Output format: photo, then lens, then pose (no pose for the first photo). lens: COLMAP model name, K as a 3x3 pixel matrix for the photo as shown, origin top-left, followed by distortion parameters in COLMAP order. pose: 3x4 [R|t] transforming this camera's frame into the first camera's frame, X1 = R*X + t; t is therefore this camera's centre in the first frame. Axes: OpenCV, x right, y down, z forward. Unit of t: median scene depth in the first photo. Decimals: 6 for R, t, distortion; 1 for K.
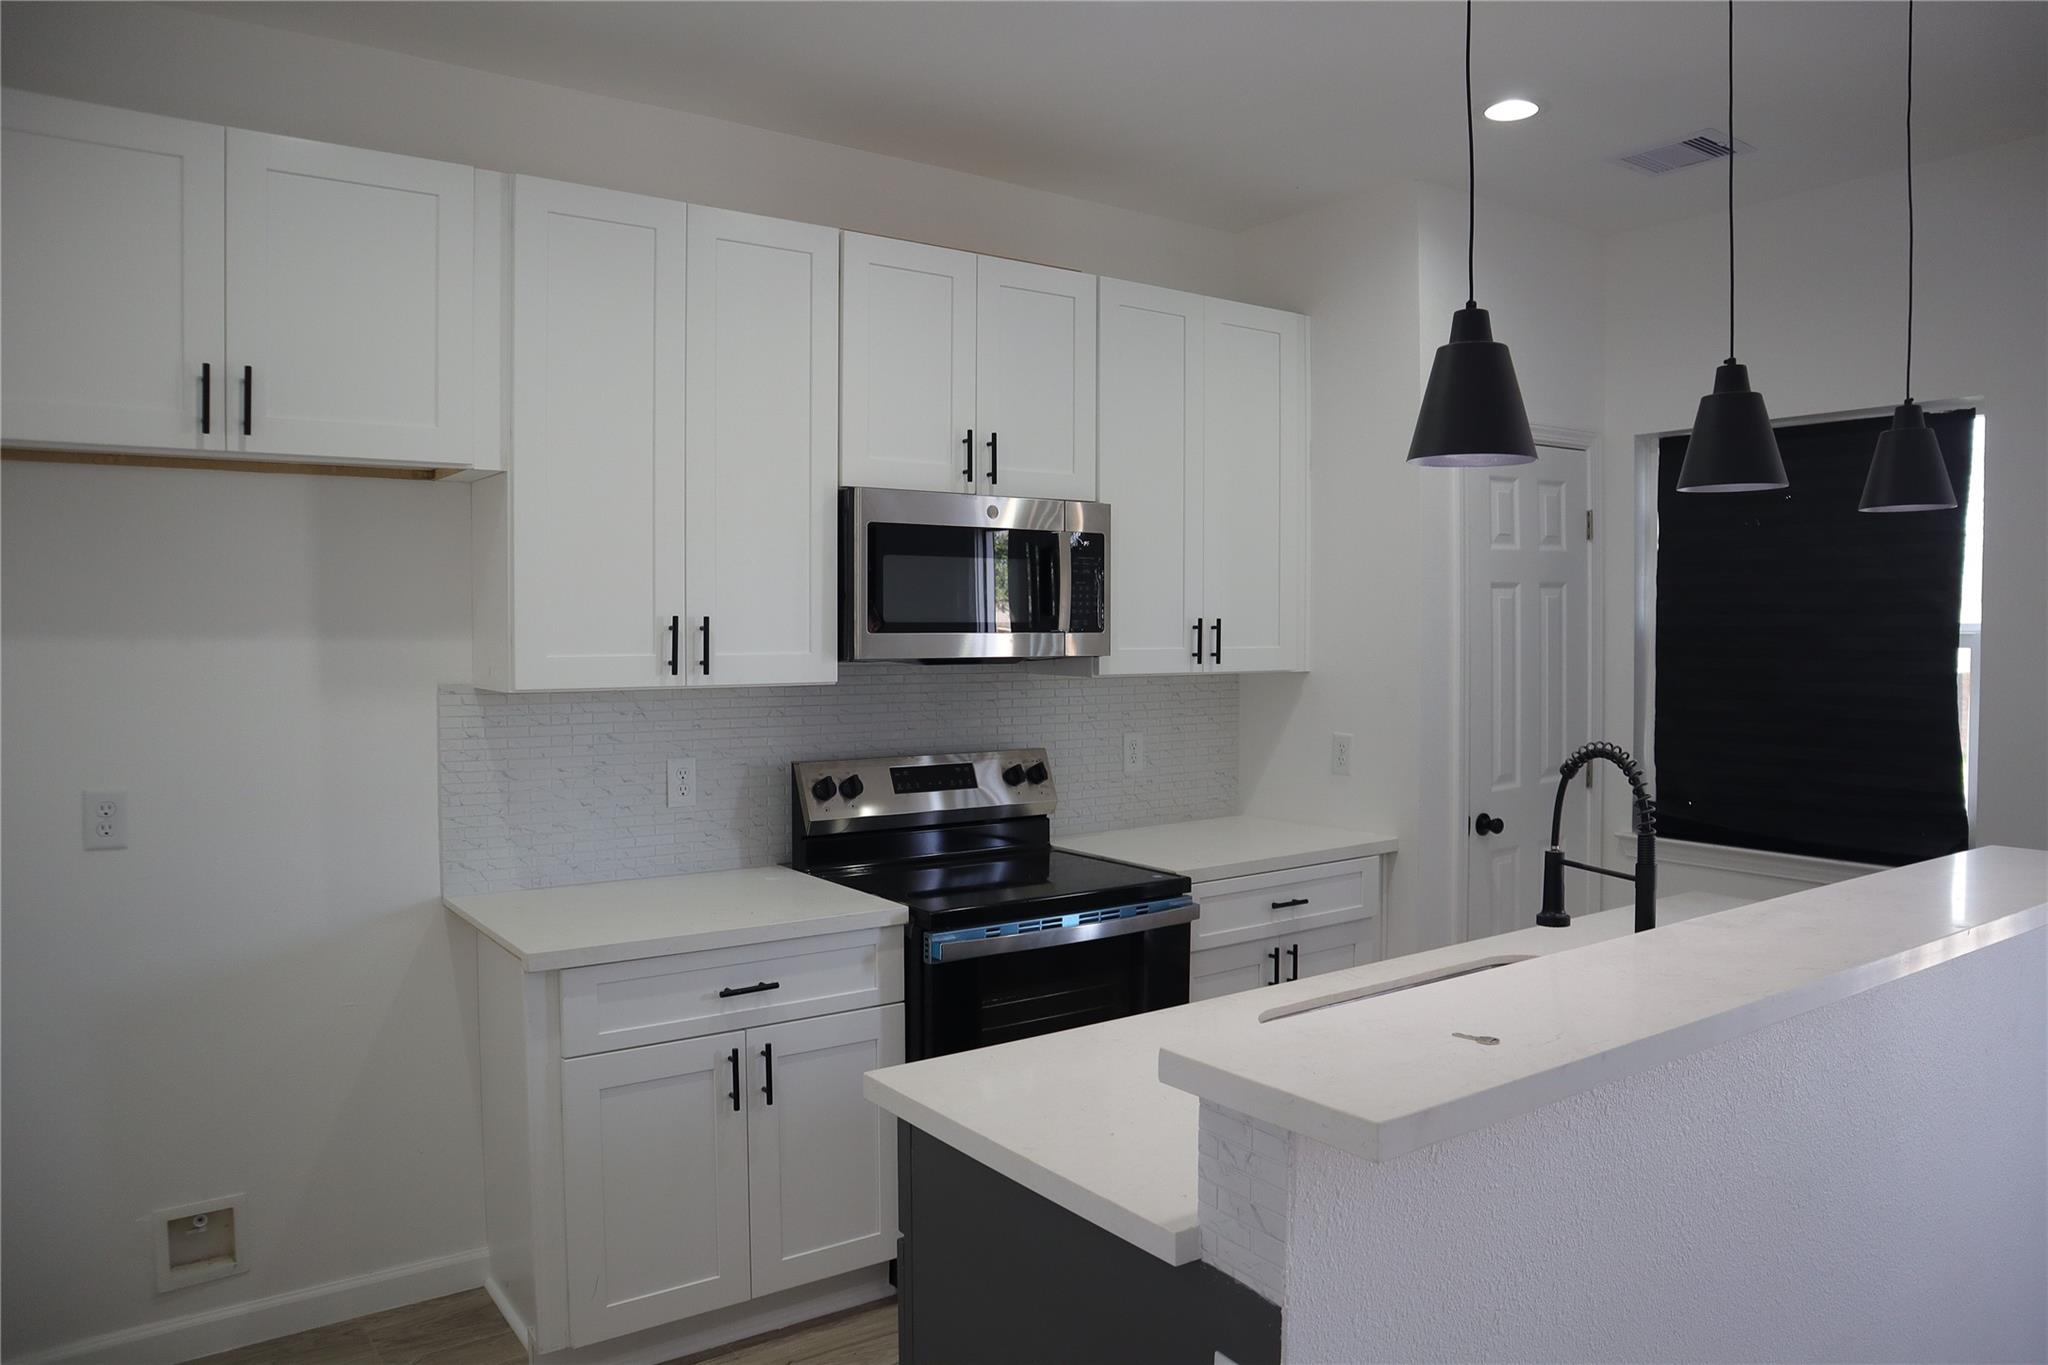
lens RADIAL K [[1413.5, 0, 1024.0], [0, 1413.5, 682.5], [0, 0, 1]] dist [-0.110552, 0.068328]
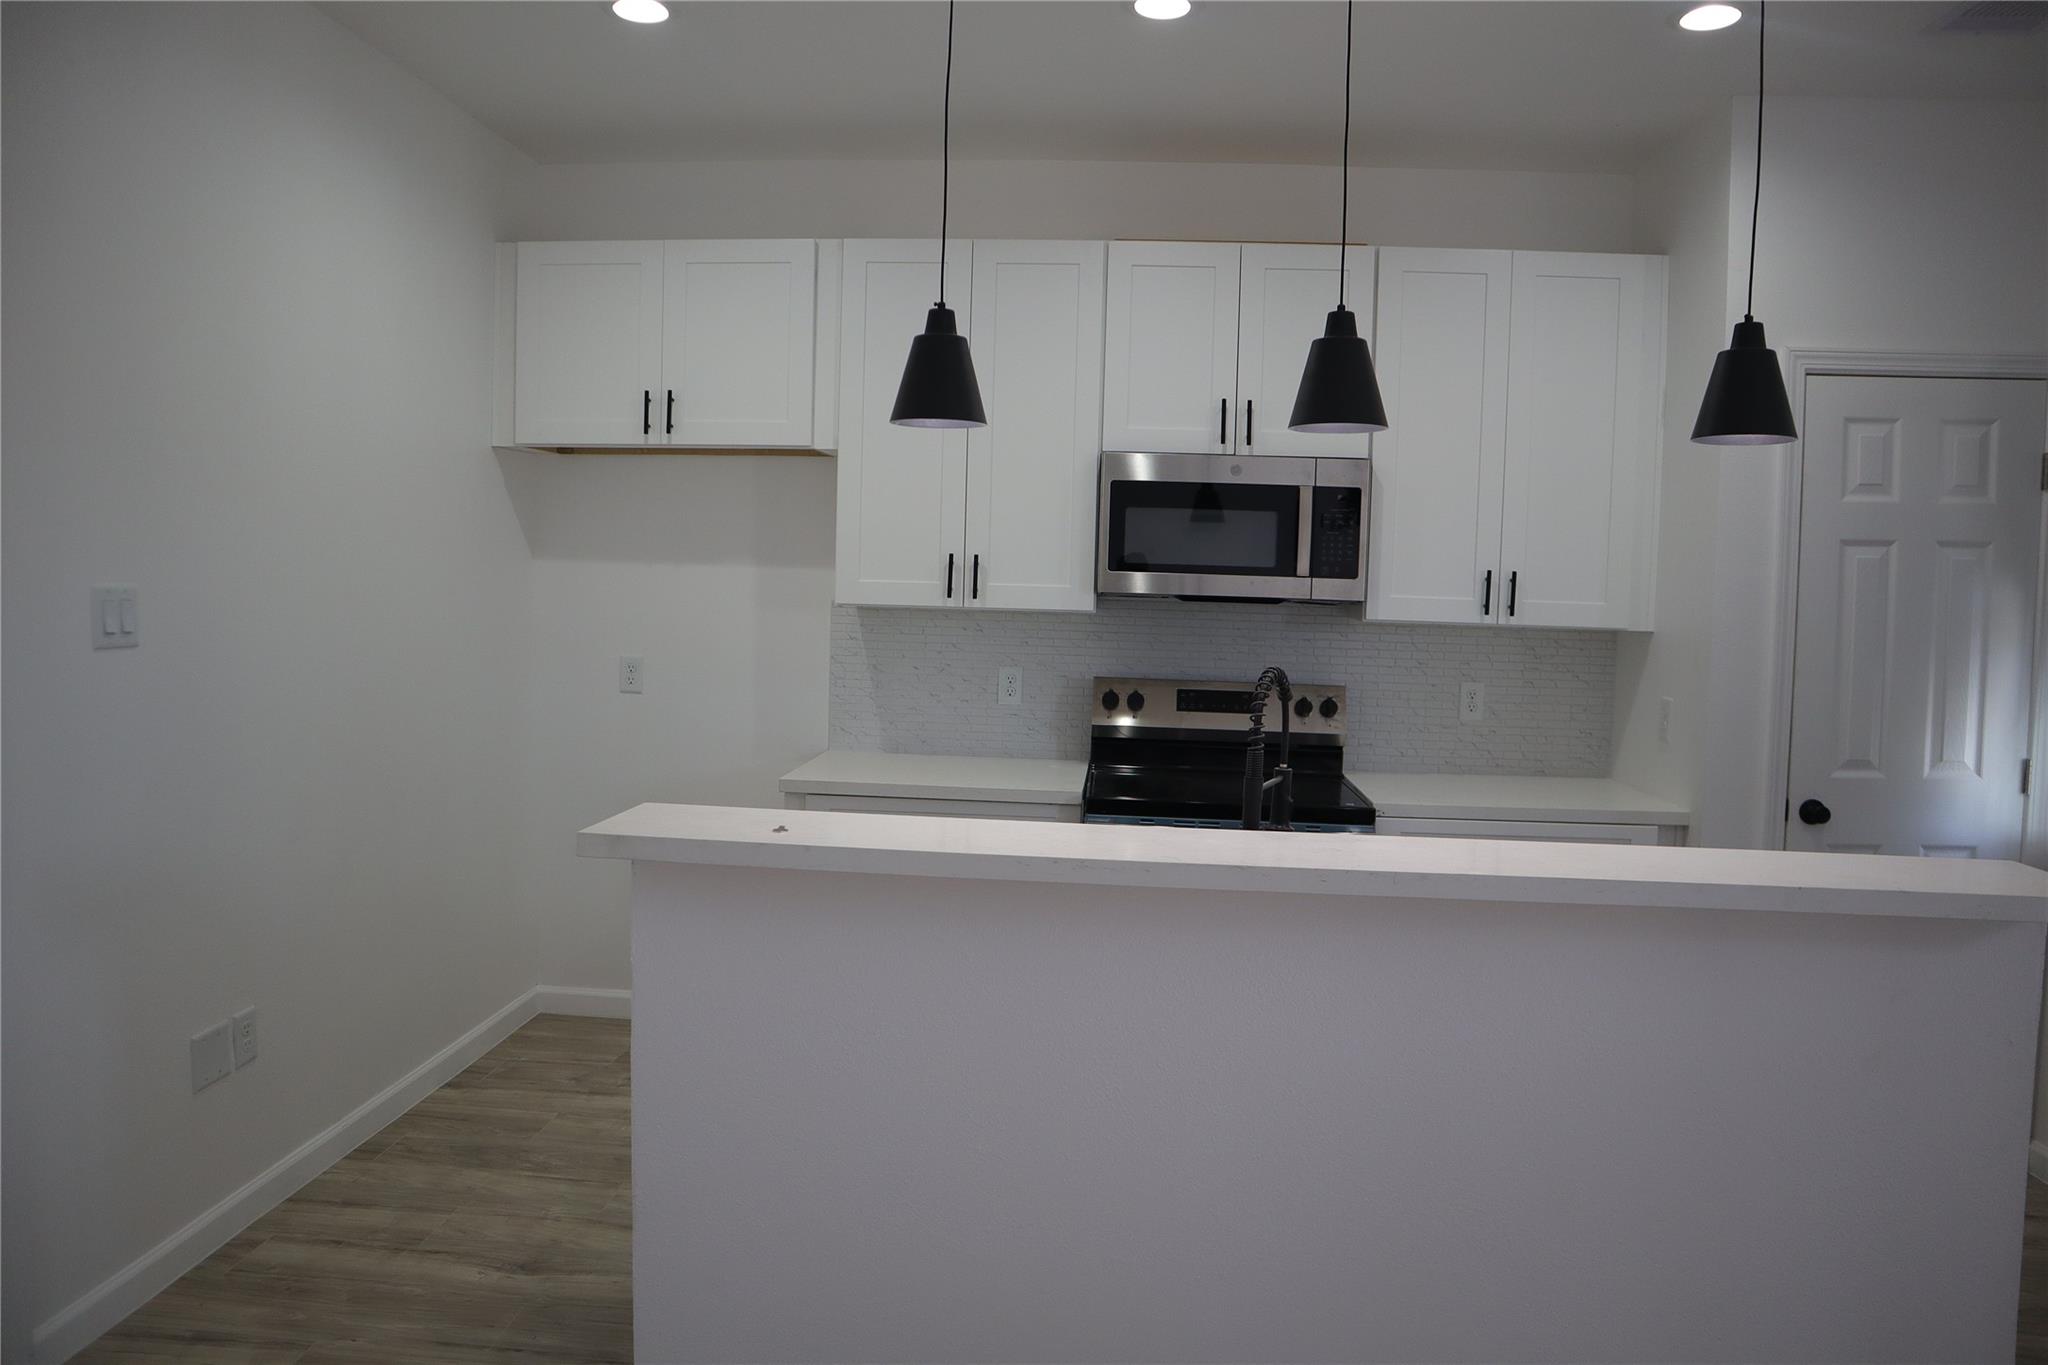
lens RADIAL K [[1417.3, 0, 1019.7], [0, 1417.3, 694.2], [0, 0, 1]] dist [-0.104770, 0.002700]
pose [[0.762691, 0.076044, -0.642276, 0.584560], [-0.052762, 0.997069, 0.055397, 0.006362], [0.644607, -0.008363, 0.764469, 0.013187]]
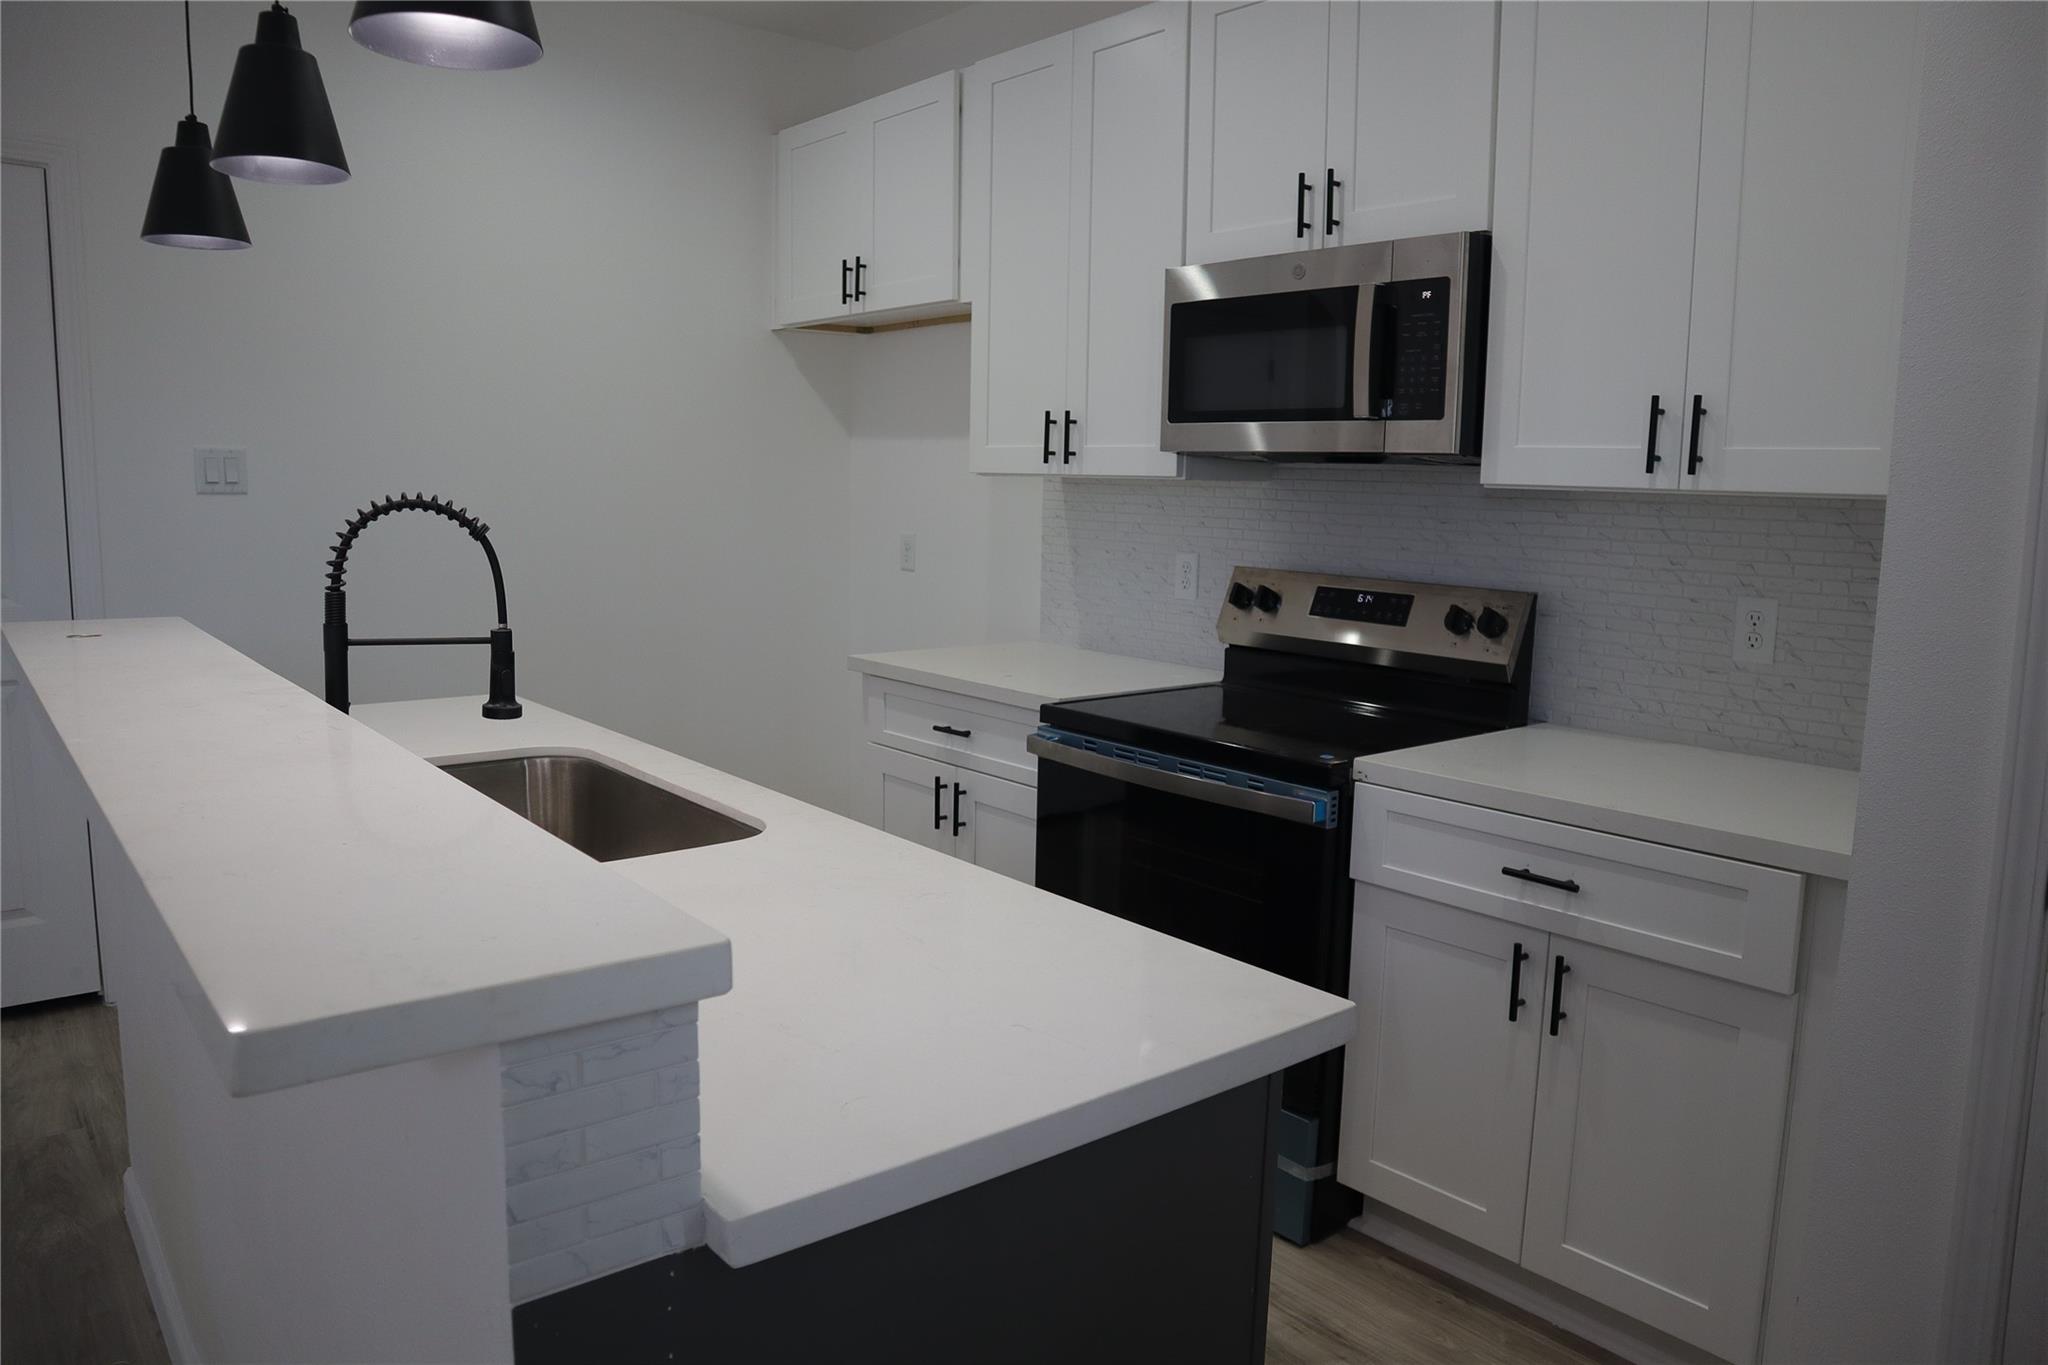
lens RADIAL K [[1413.5, 0, 1024.0], [0, 1413.5, 682.5], [0, 0, 1]] dist [-0.110552, 0.068328]
pose [[0.071679, 0.144930, -0.986842, 0.778050], [-0.059436, 0.988249, 0.140820, 0.008608], [0.995655, 0.048560, 0.079451, 0.783397]]
